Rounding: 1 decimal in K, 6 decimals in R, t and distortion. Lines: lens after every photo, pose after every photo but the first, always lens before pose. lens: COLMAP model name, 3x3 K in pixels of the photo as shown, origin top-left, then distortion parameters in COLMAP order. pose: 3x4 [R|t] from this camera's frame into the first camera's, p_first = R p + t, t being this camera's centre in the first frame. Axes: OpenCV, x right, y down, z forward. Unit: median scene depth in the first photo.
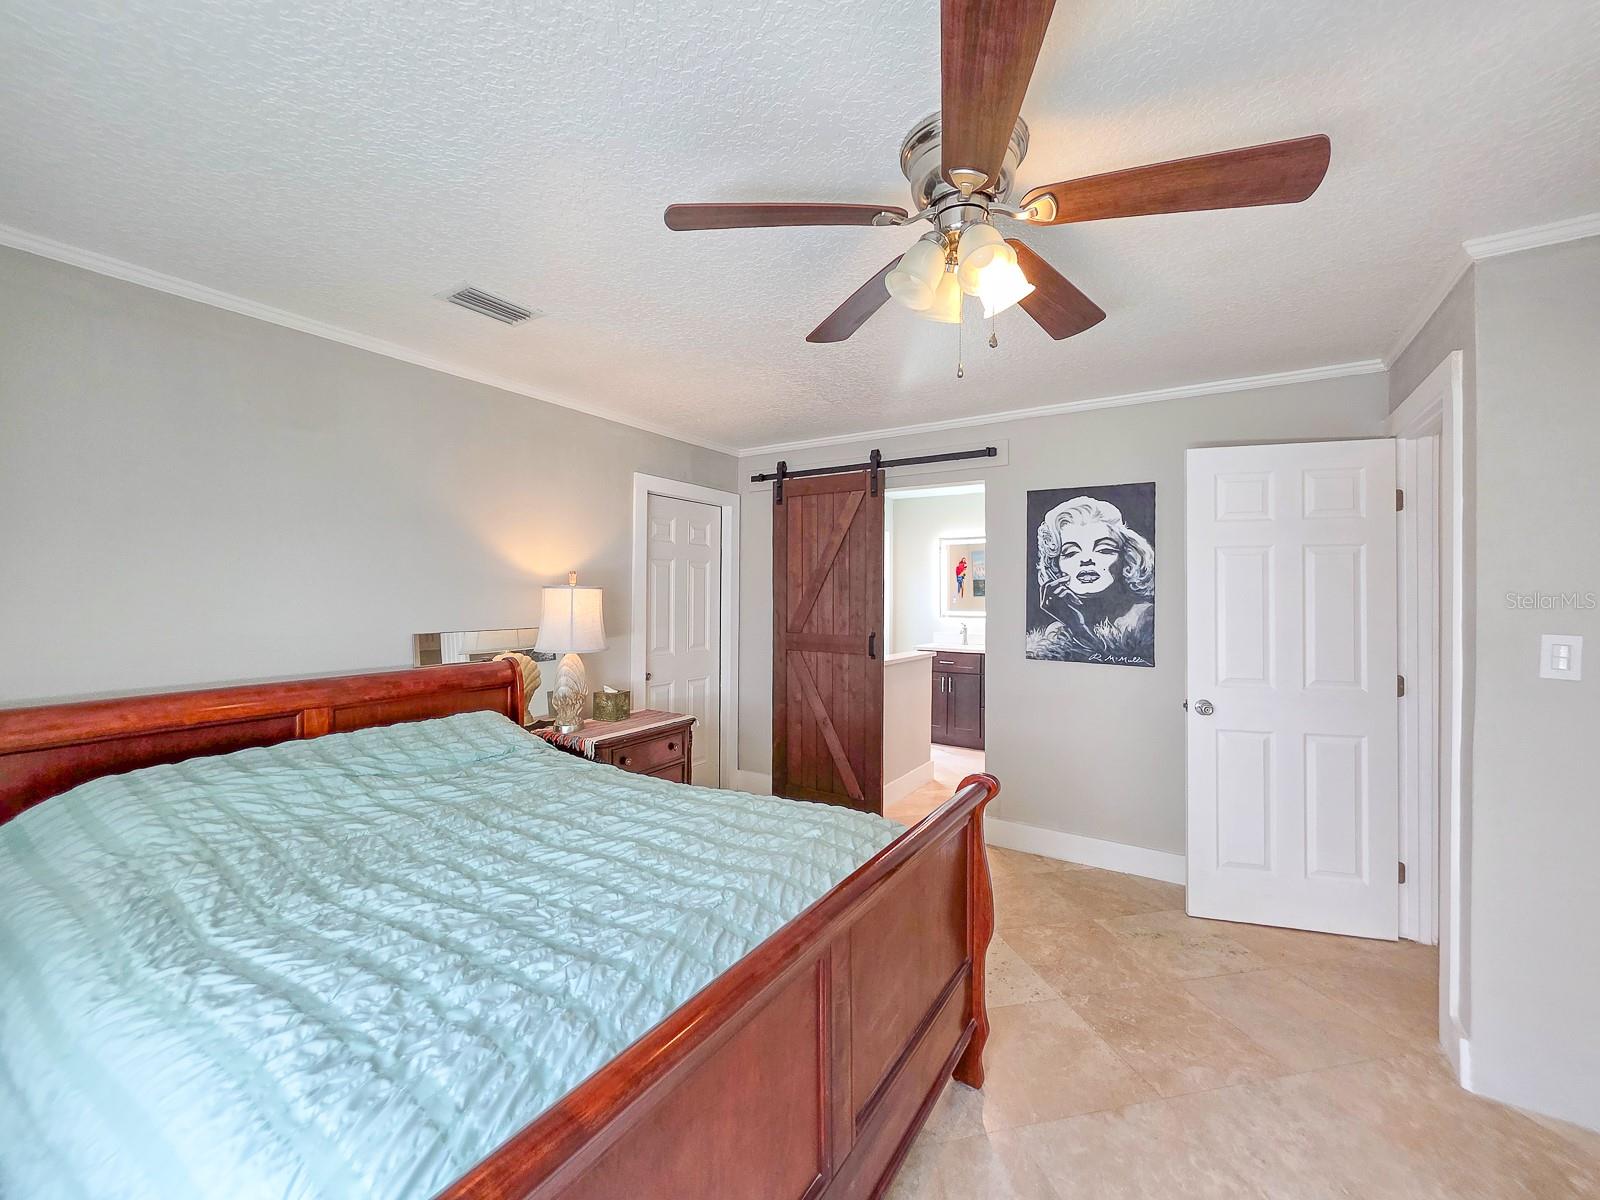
lens RADIAL K [[661.4, 0, 799.6], [0, 661.4, 594.8], [0, 0, 1]] dist [0.002515, -0.001849]
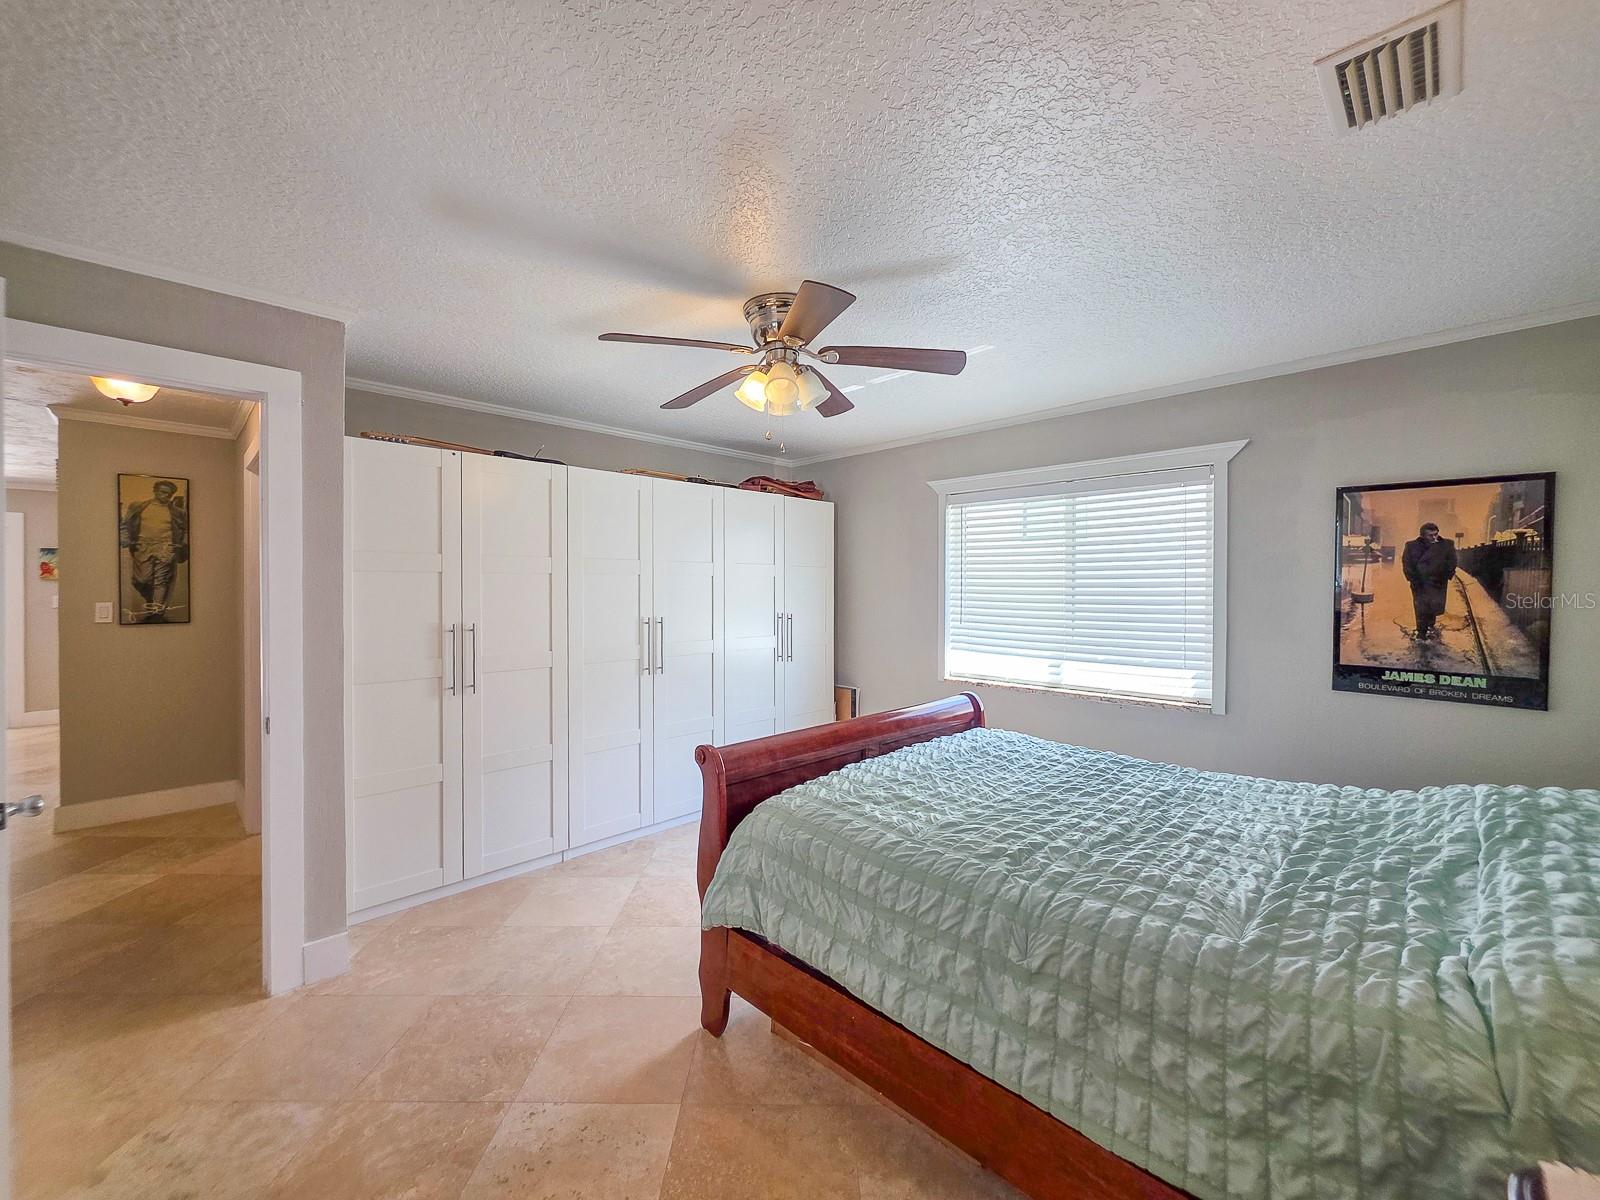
lens RADIAL K [[661.4, 0, 796.6], [0, 661.4, 597.5], [0, 0, 1]] dist [0.002515, -0.001849]
pose [[-0.974096, -0.009294, 0.225942, -0.099929], [-0.006109, 0.999872, 0.014791, -0.005841], [-0.226051, 0.013028, -0.974028, 1.577246]]
